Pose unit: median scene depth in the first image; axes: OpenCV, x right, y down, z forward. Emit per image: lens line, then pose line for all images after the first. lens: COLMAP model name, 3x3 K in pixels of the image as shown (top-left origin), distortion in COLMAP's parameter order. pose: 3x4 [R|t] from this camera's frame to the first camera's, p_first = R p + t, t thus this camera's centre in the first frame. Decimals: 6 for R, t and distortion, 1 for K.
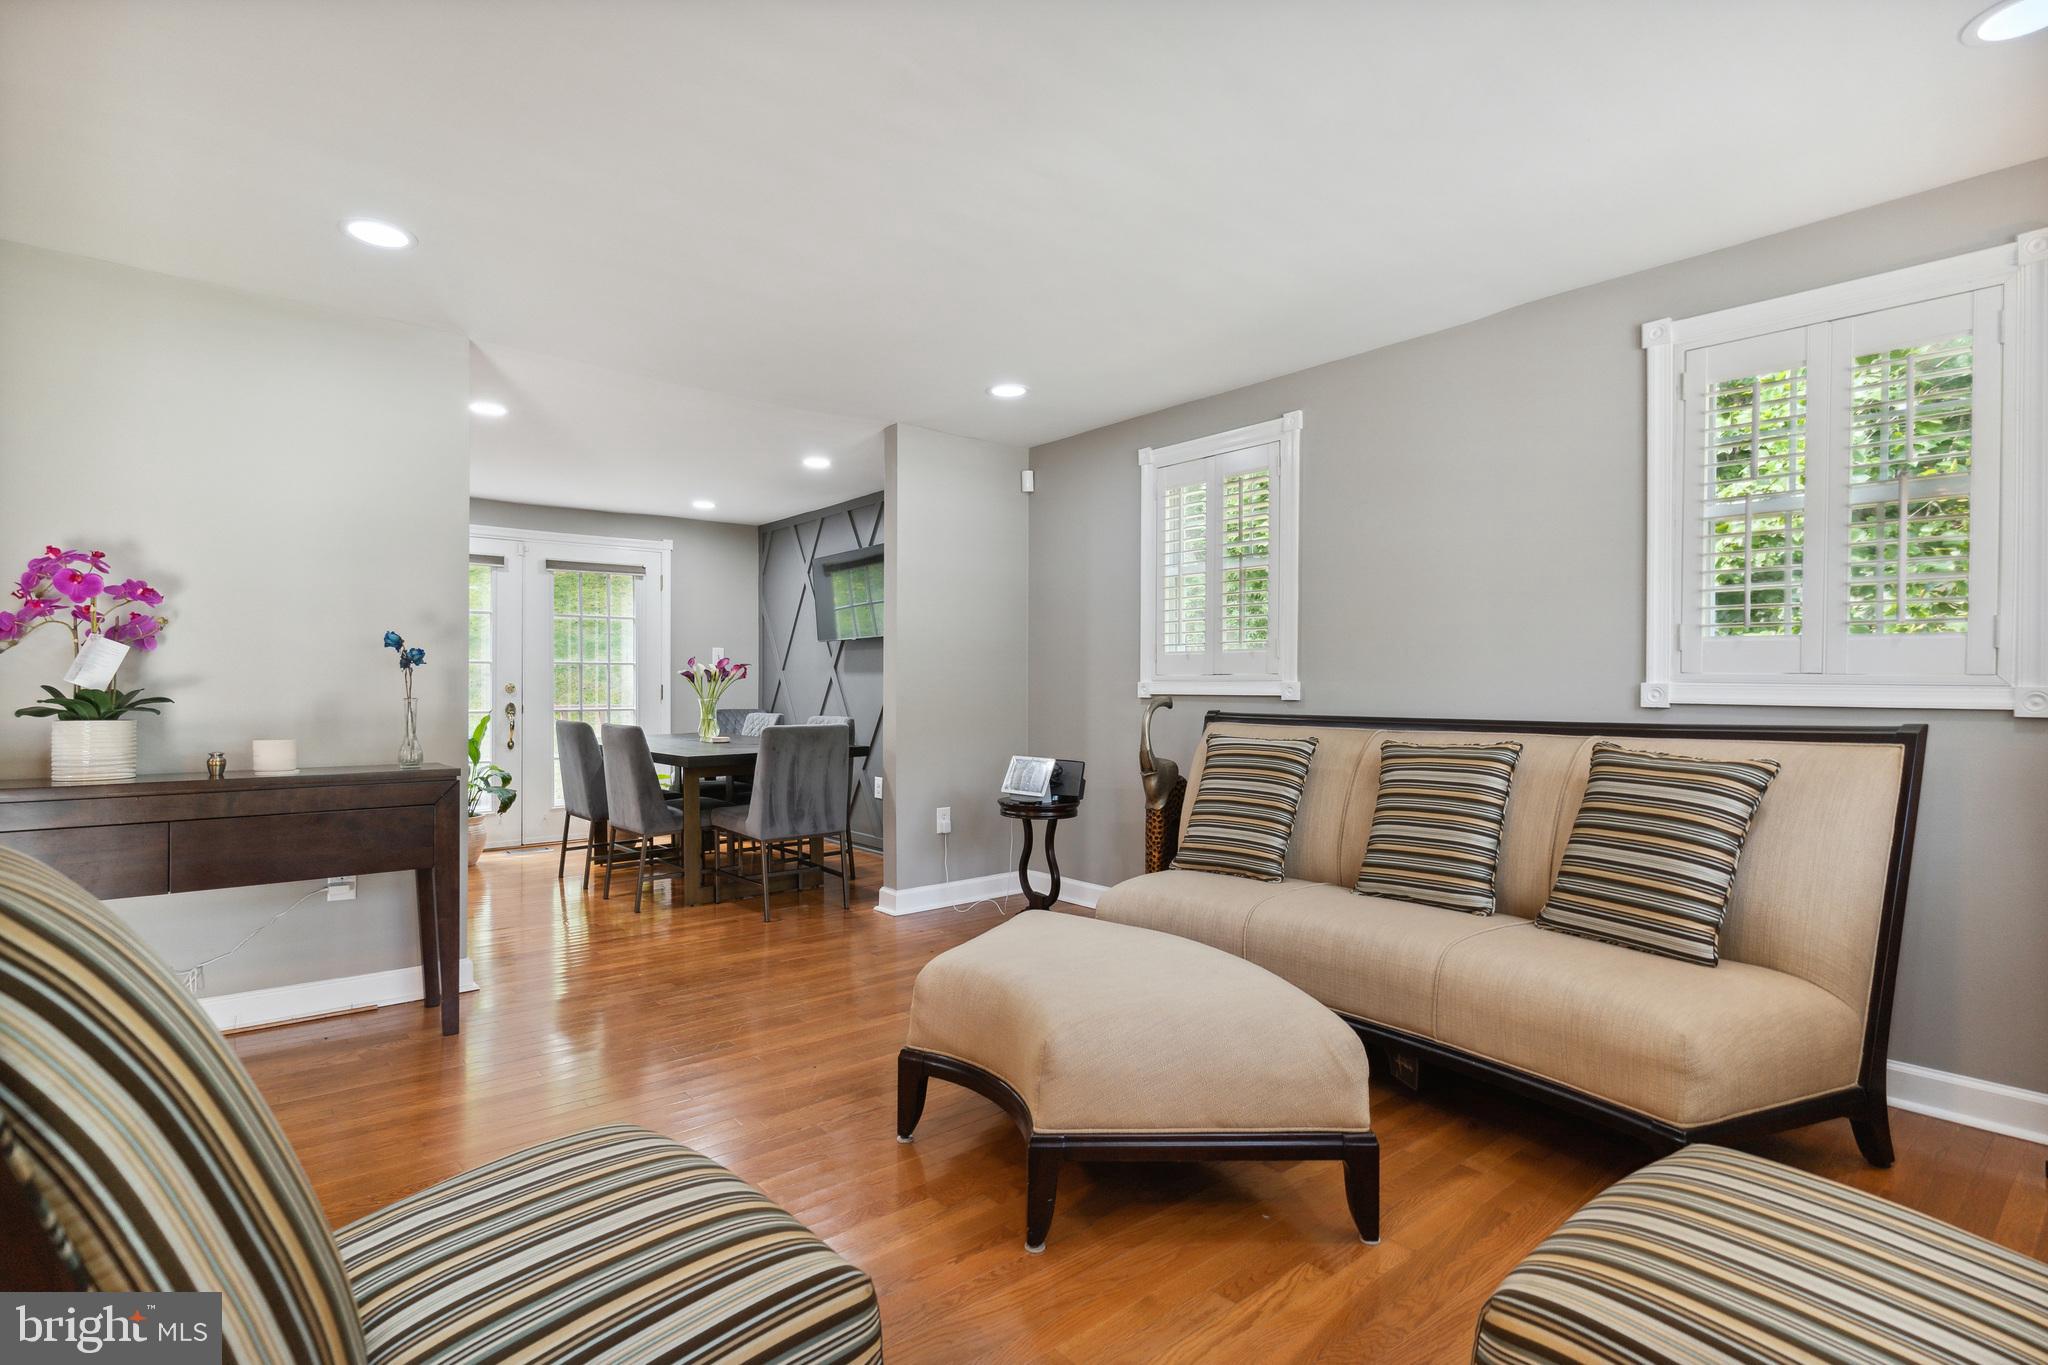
lens RADIAL K [[981.3, 0, 1025.8], [0, 981.3, 680.0], [0, 0, 1]] dist [0.001060, 0.000810]
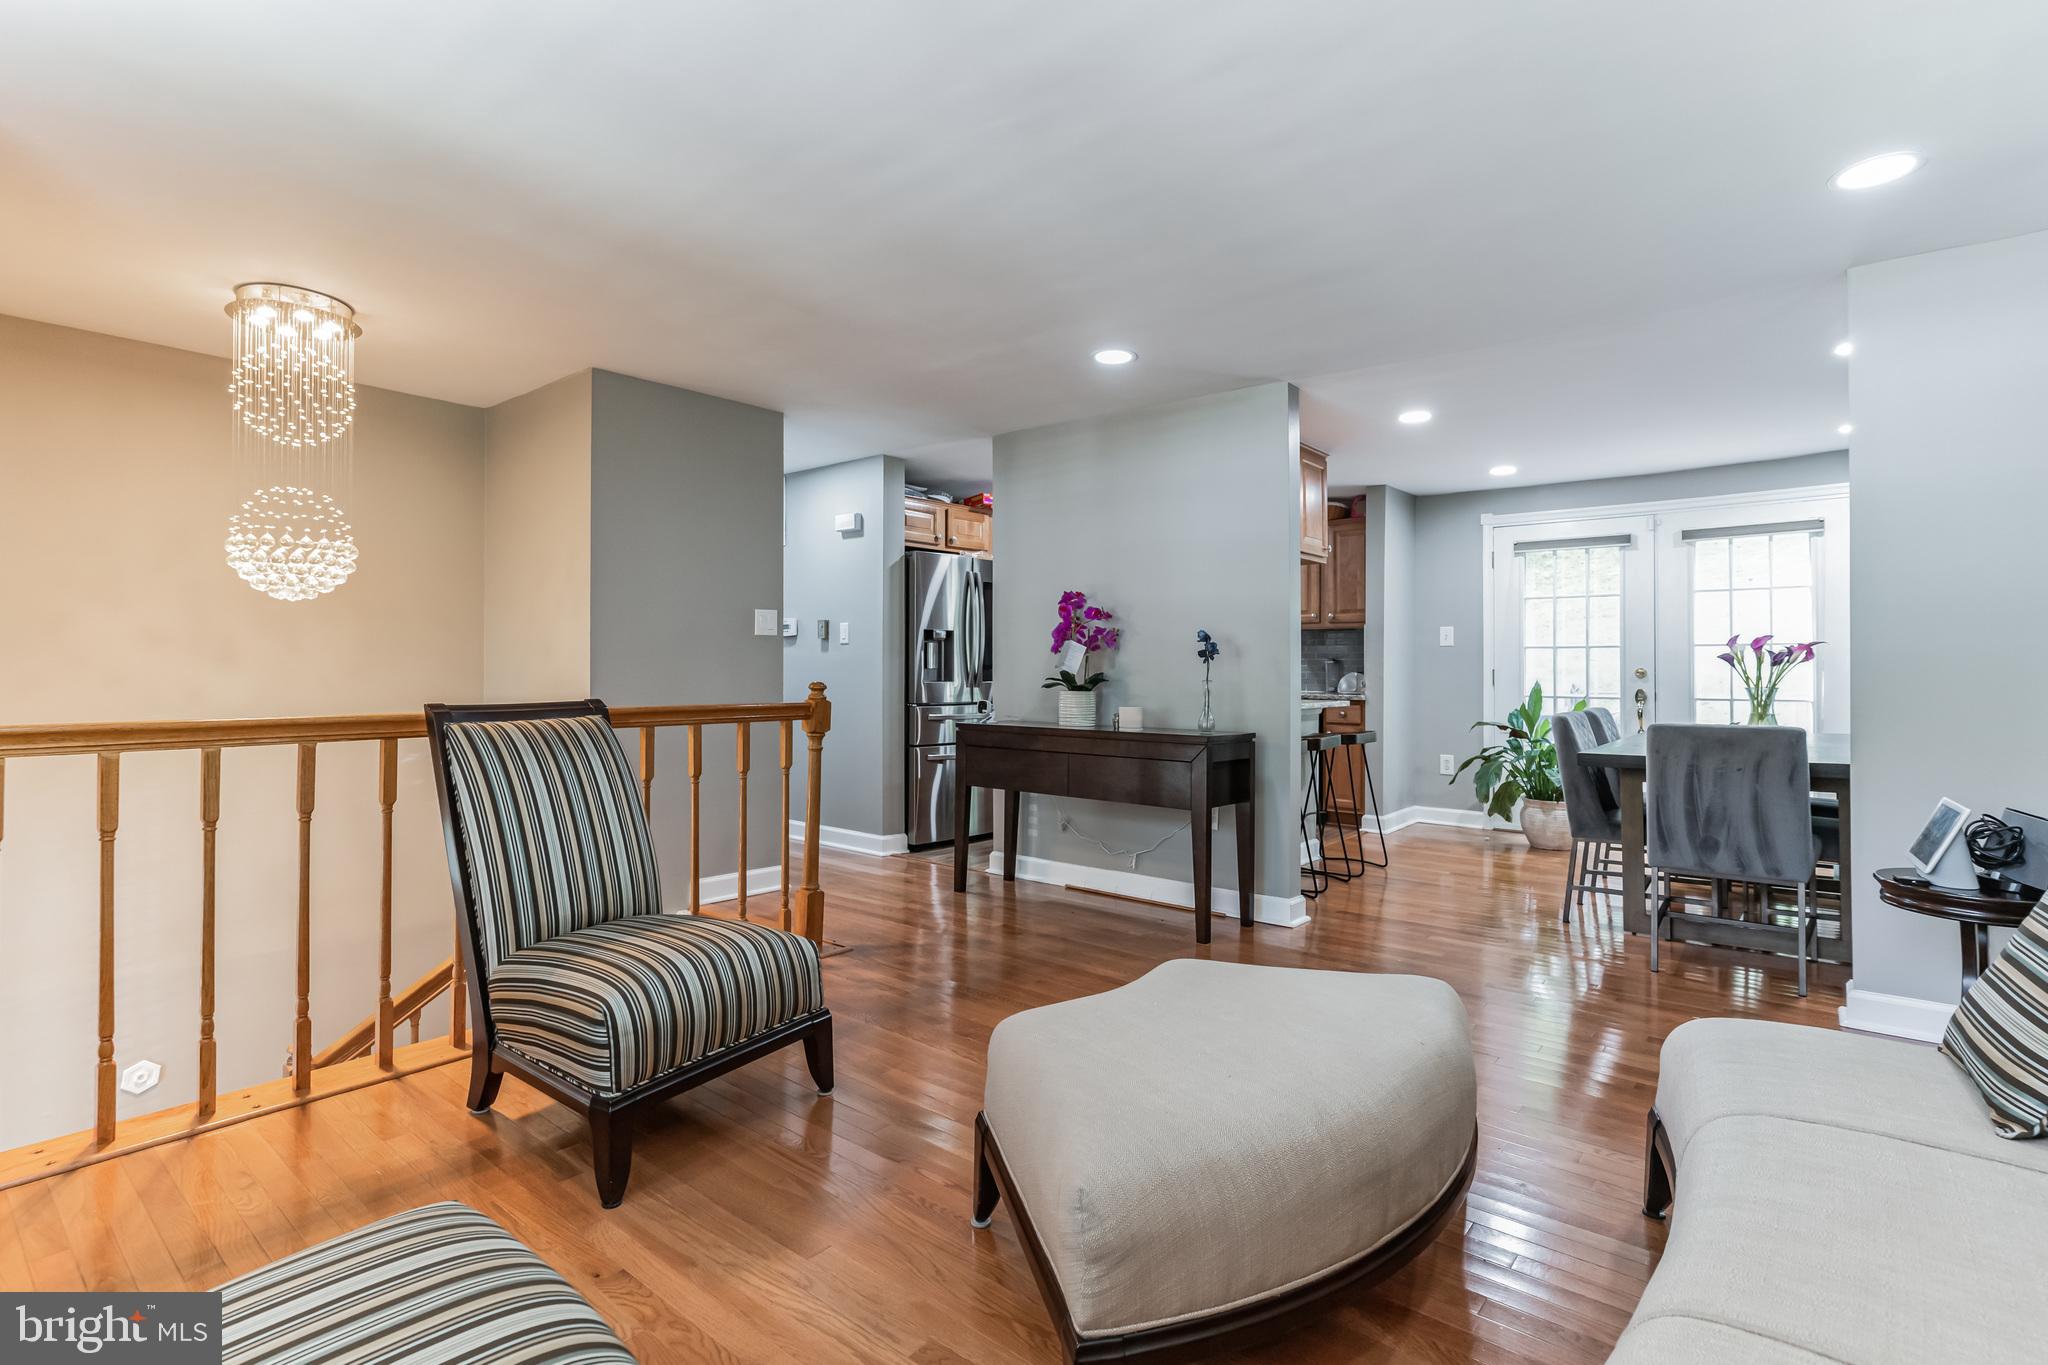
lens RADIAL K [[988.6, 0, 1016.0], [0, 988.6, 648.1], [0, 0, 1]] dist [0.013858, 0.000283]
pose [[0.203001, -0.023042, -0.978907, 0.410074], [0.006717, 0.999732, -0.022139, 0.001219], [0.979155, -0.002081, 0.203101, 0.326499]]
